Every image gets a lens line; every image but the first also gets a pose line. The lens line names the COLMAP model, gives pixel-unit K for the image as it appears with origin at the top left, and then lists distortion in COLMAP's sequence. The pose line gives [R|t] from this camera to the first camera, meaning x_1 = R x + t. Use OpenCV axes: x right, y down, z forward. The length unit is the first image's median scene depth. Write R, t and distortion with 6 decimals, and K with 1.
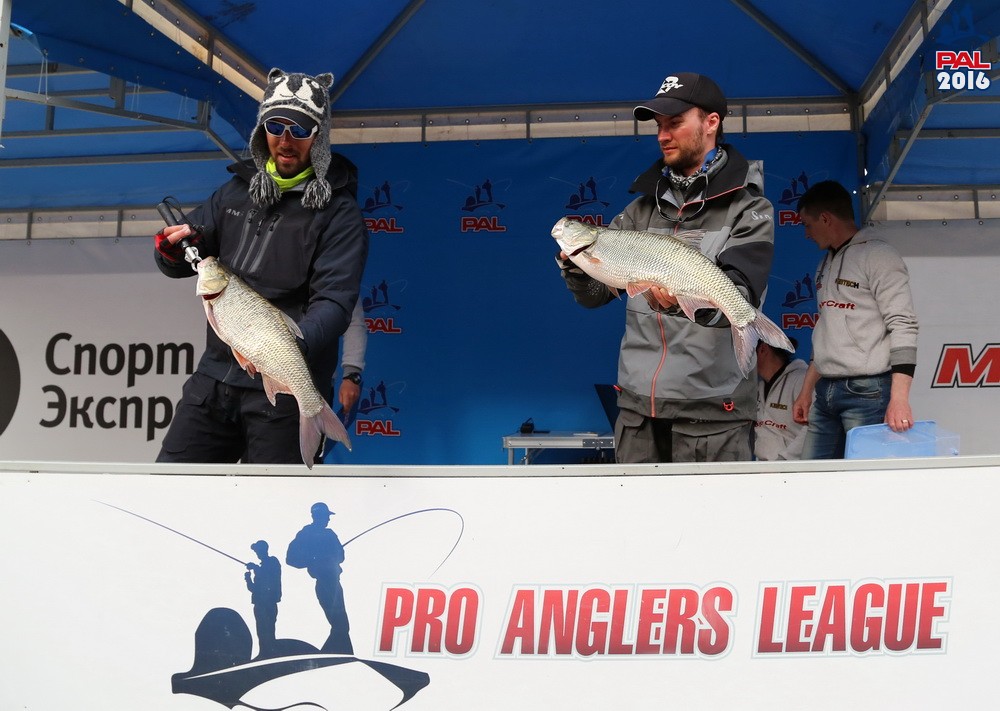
lens RADIAL K [[963.9, 0, 576.2], [0, 963.9, 280.3], [0, 0, 1]] dist [-0.131958, 0.062265]
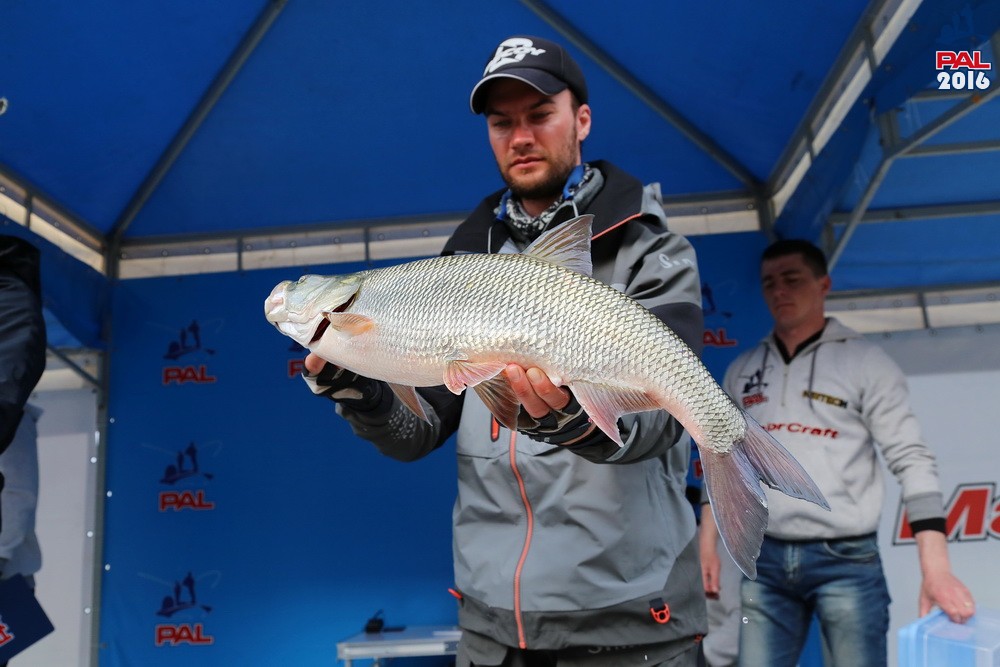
lens RADIAL K [[917.7, 0, 486.2], [0, 917.7, 339.0], [0, 0, 1]] dist [-0.025494, 0.009415]
pose [[0.998514, -0.045736, 0.029616, 0.027019], [0.048858, 0.992151, -0.115109, 0.014916], [-0.024119, 0.116385, 0.992911, 0.243916]]
